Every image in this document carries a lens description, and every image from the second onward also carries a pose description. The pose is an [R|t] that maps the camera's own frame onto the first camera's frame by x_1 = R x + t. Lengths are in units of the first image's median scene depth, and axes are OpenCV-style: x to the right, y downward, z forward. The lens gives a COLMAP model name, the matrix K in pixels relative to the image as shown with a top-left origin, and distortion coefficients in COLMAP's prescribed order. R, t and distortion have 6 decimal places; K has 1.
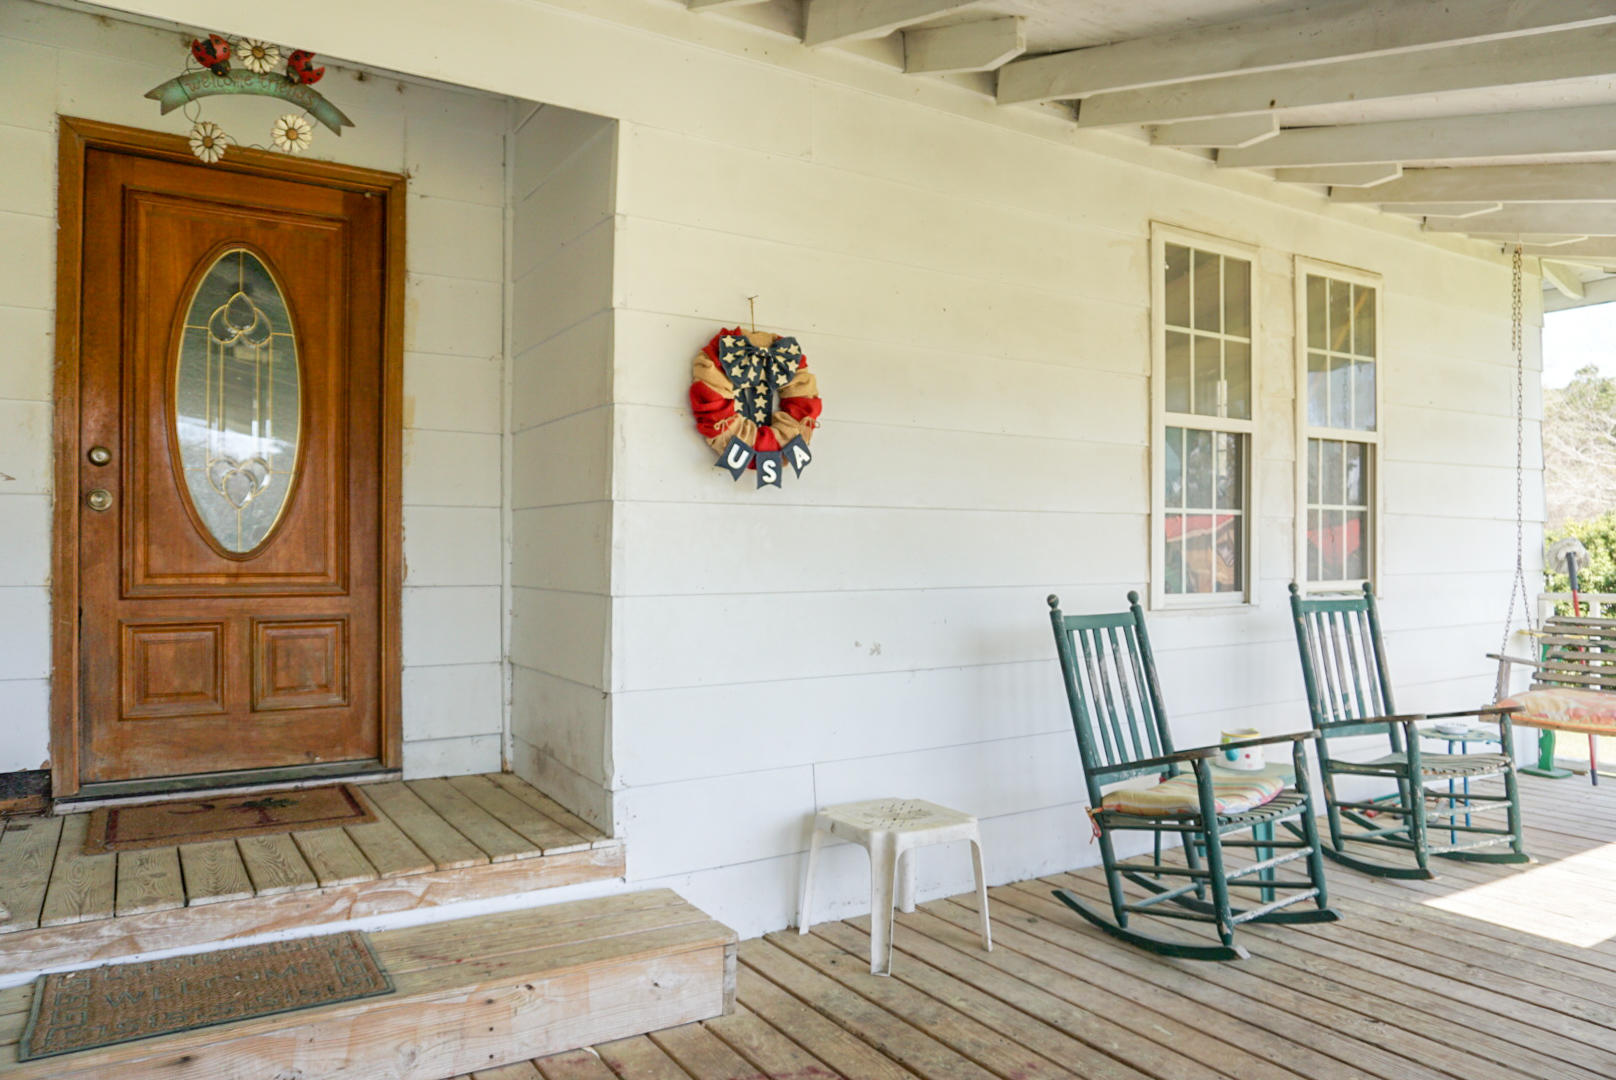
lens RADIAL K [[1096.2, 0, 762.2], [0, 1096.2, 549.8], [0, 0, 1]] dist [-0.069871, 0.036487]
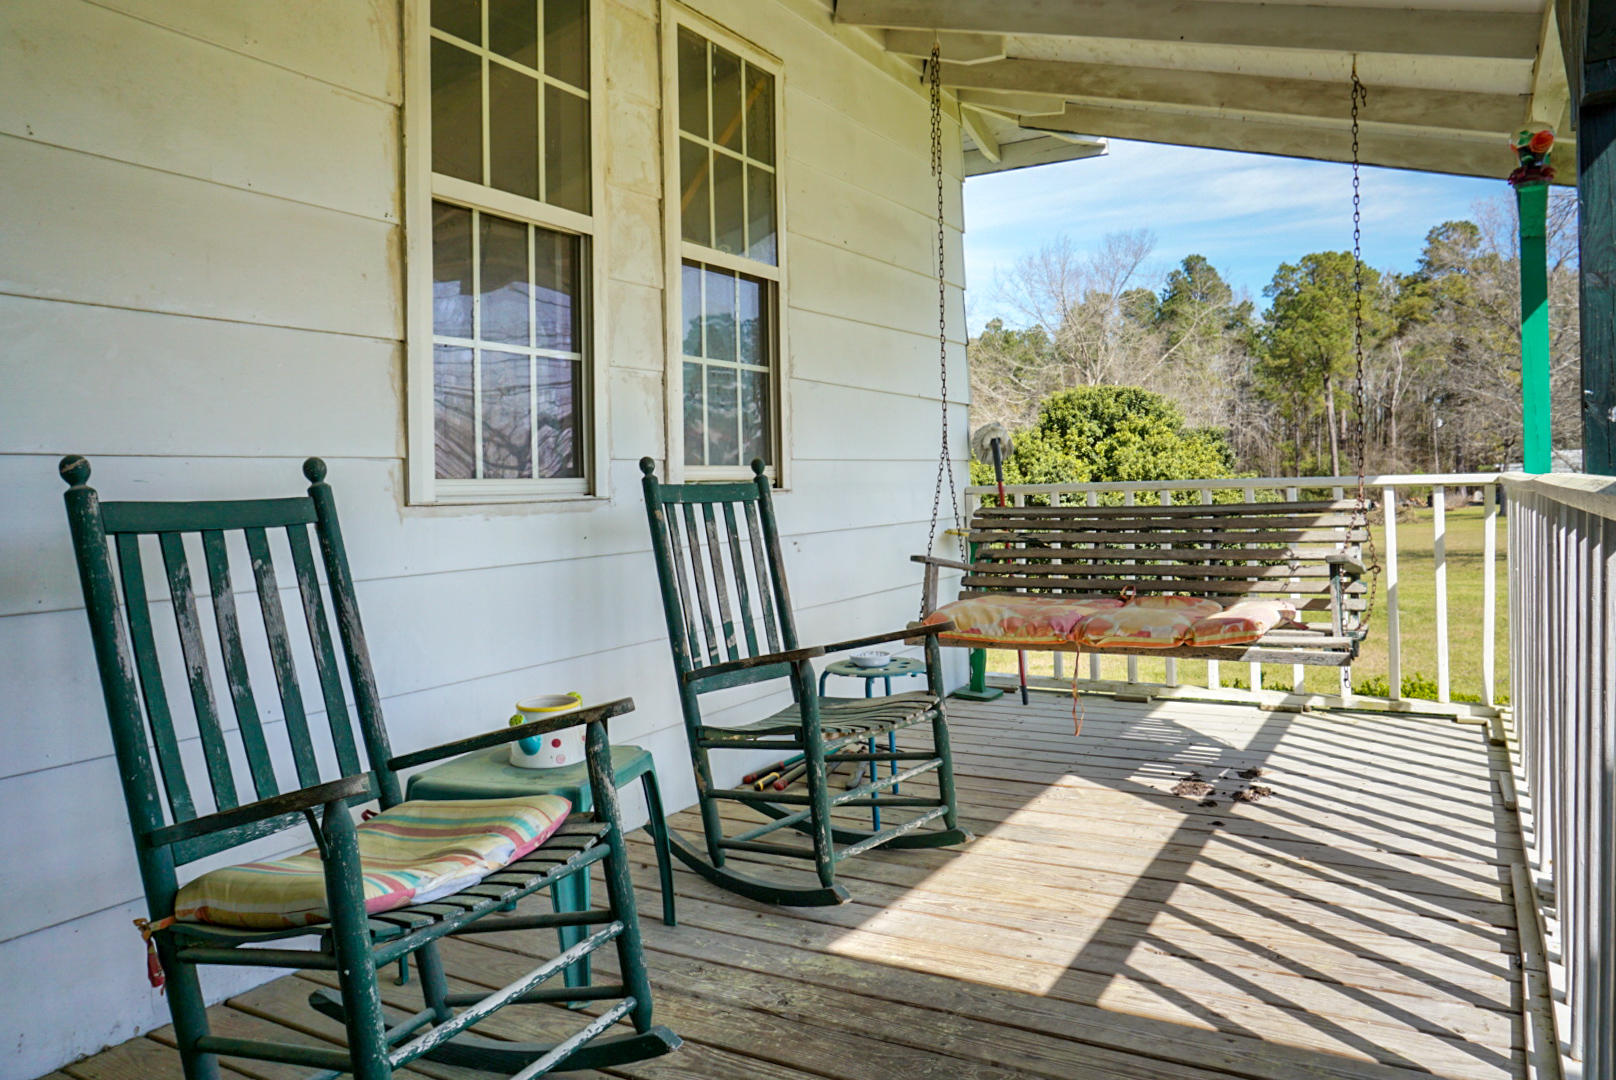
lens RADIAL K [[1129.4, 0, 857.0], [0, 1129.4, 487.1], [0, 0, 1]] dist [-0.060899, 0.039711]
pose [[0.859696, -0.020641, 0.510389, 0.252129], [0.022068, 0.999751, 0.003261, 0.048322], [-0.510330, 0.008460, 0.859937, 0.351242]]
